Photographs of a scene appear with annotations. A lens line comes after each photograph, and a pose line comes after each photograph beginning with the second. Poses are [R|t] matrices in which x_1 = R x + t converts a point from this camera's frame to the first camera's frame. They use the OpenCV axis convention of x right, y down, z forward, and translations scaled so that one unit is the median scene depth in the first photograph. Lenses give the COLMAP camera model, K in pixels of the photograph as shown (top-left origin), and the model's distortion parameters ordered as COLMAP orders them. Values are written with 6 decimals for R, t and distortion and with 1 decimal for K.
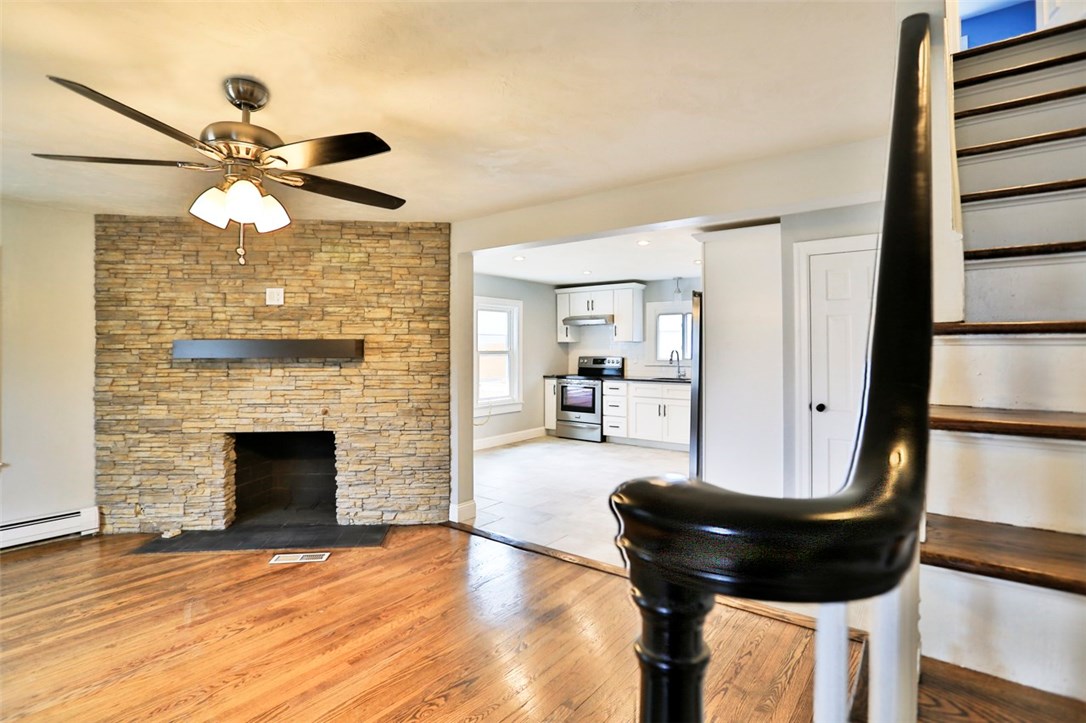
lens RADIAL K [[546.9, 0, 539.3], [0, 546.9, 341.7], [0, 0, 1]] dist [-0.025680, 0.000690]
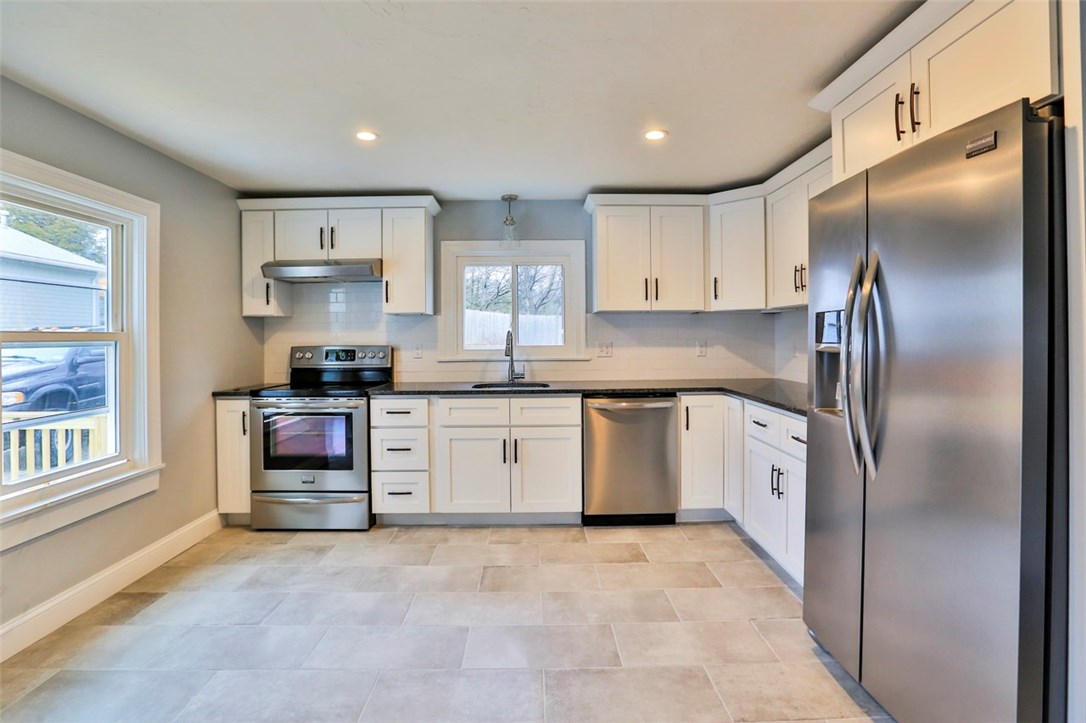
lens RADIAL K [[546.9, 0, 539.3], [0, 546.9, 341.7], [0, 0, 1]] dist [-0.025680, 0.000690]
pose [[0.794008, -0.009824, 0.607828, -0.091927], [0.002973, 0.999920, 0.012278, 0.035074], [-0.607900, -0.007942, 0.793974, 0.994830]]
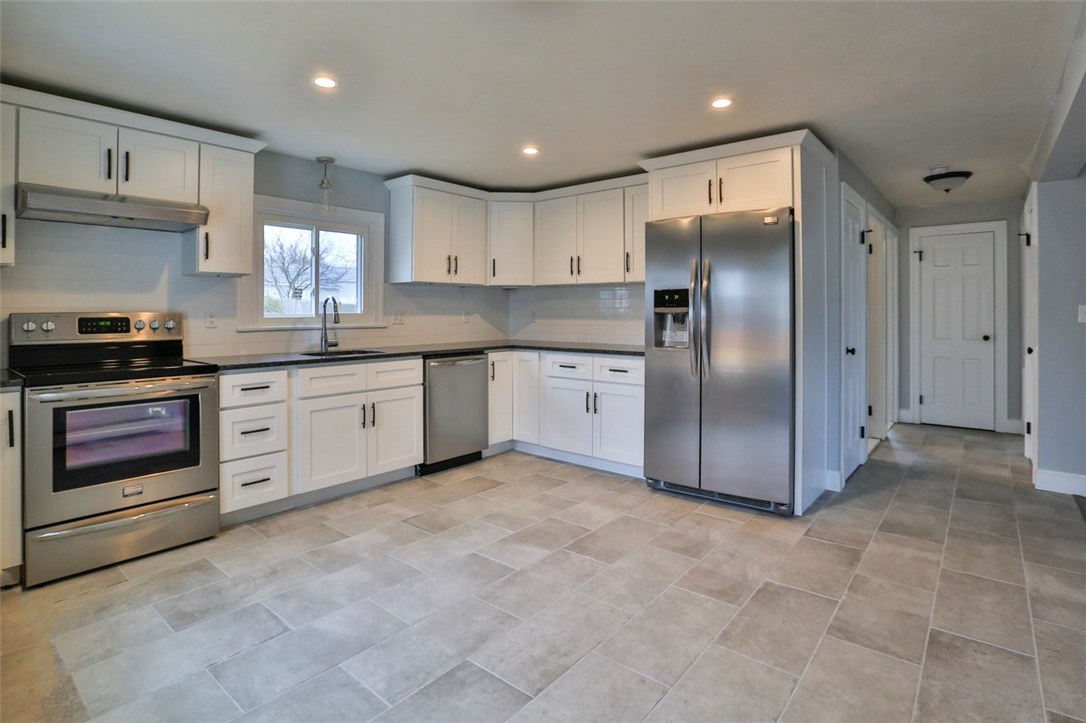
lens RADIAL K [[570.8, 0, 539.1], [0, 570.8, 308.0], [0, 0, 1]] dist [0.000811, 0.000630]
pose [[0.047112, 0.007051, 0.998865, -0.496269], [-0.005754, 0.999960, -0.006787, 0.049660], [-0.998873, -0.005428, 0.047151, 1.378615]]
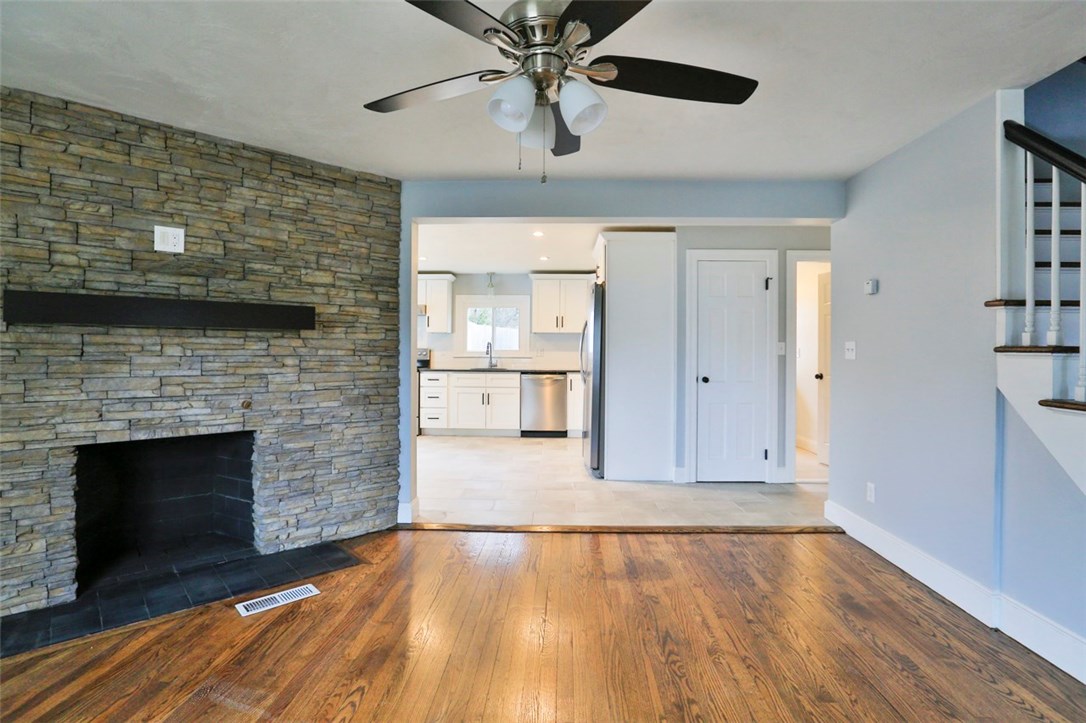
lens RADIAL K [[540.3, 0, 543.3], [0, 540.3, 347.9], [0, 0, 1]] dist [-0.004102, -0.000053]
pose [[0.809764, 0.010172, 0.586668, -0.490995], [-0.012564, 0.999921, 0.000004, 0.046389], [-0.586622, -0.007374, 0.809828, 0.172131]]
